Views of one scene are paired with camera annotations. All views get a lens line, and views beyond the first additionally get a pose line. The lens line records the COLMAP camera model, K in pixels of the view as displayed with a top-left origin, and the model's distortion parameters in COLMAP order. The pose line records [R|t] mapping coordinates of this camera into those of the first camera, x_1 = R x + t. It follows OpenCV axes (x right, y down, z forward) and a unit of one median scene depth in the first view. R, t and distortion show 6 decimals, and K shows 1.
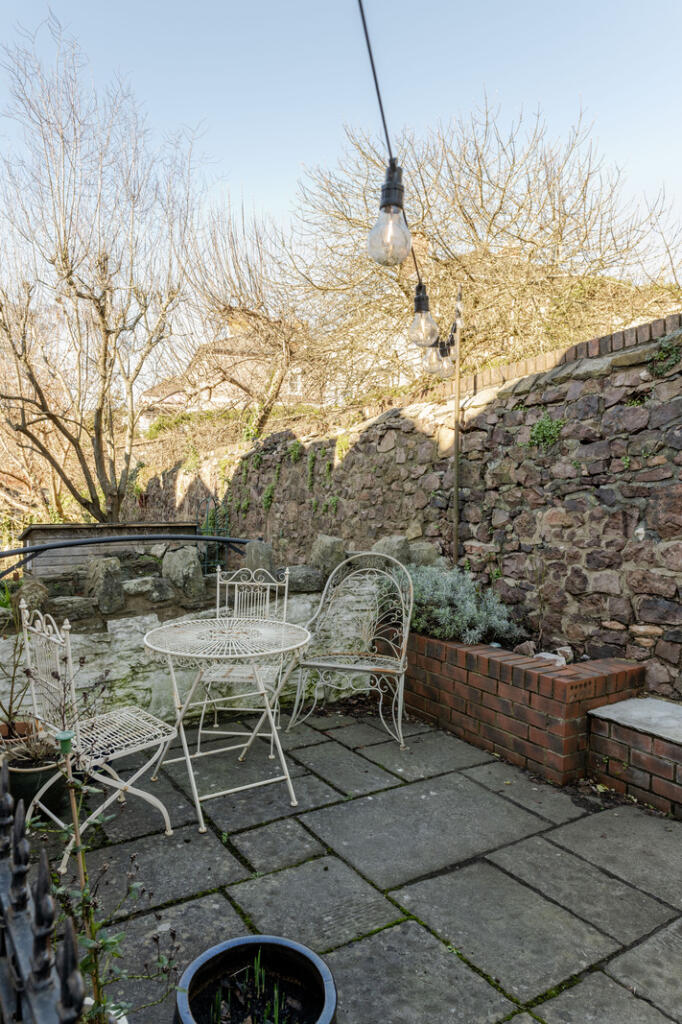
lens RADIAL K [[691.8, 0, 341.0], [0, 691.8, 512.0], [0, 0, 1]] dist [0.000182, 0.000022]
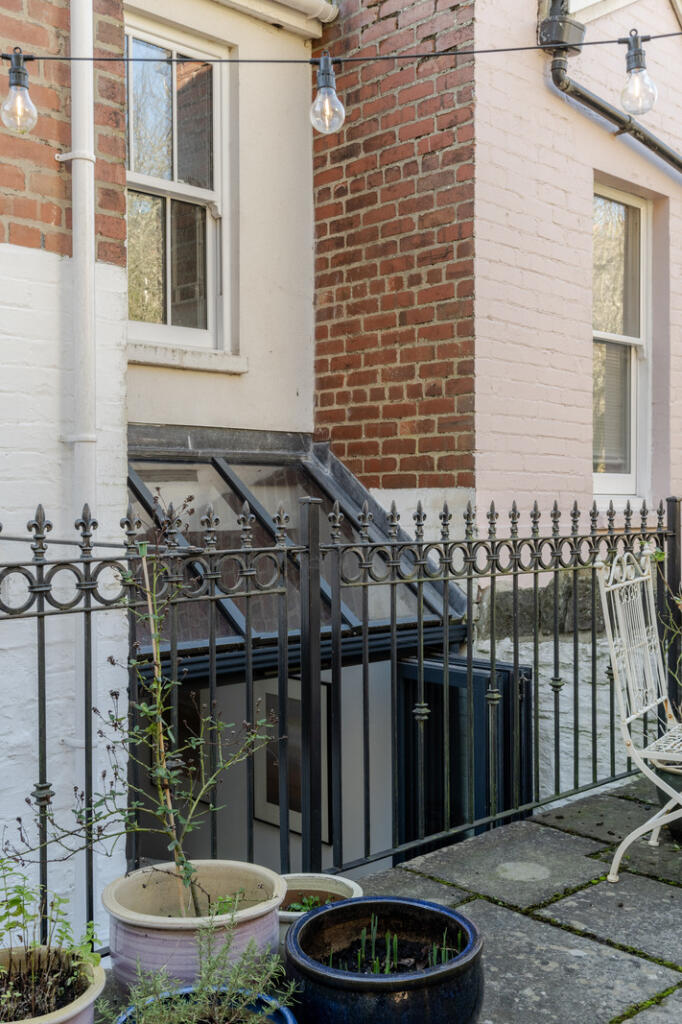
lens RADIAL K [[1124.7, 0, 341.0], [0, 1124.7, 512.0], [0, 0, 1]] dist [0.027605, 0.011866]
pose [[0.164227, -0.007042, -0.986397, 0.434827], [-0.029566, 0.999490, -0.012058, 0.066533], [0.985979, 0.031145, 0.163935, 0.248453]]
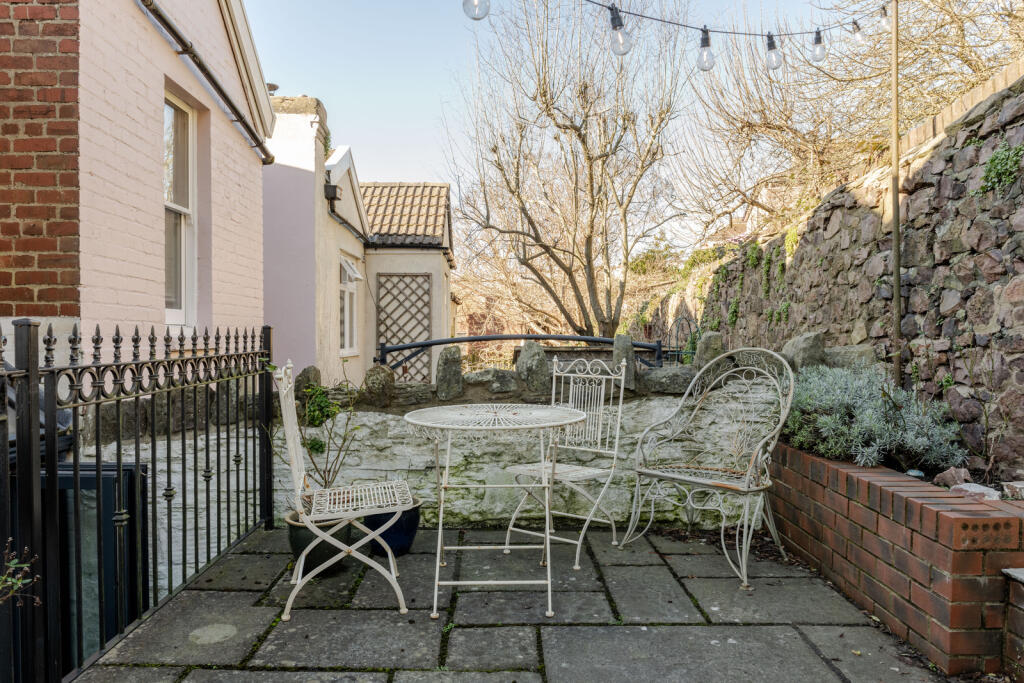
lens RADIAL K [[705.5, 0, 512.0], [0, 705.5, 341.5], [0, 0, 1]] dist [-0.020080, 0.000321]
pose [[0.845979, -0.008986, -0.533140, 0.234583], [-0.005711, 0.999648, -0.025910, 0.071320], [0.533185, 0.024965, 0.845630, 0.153558]]
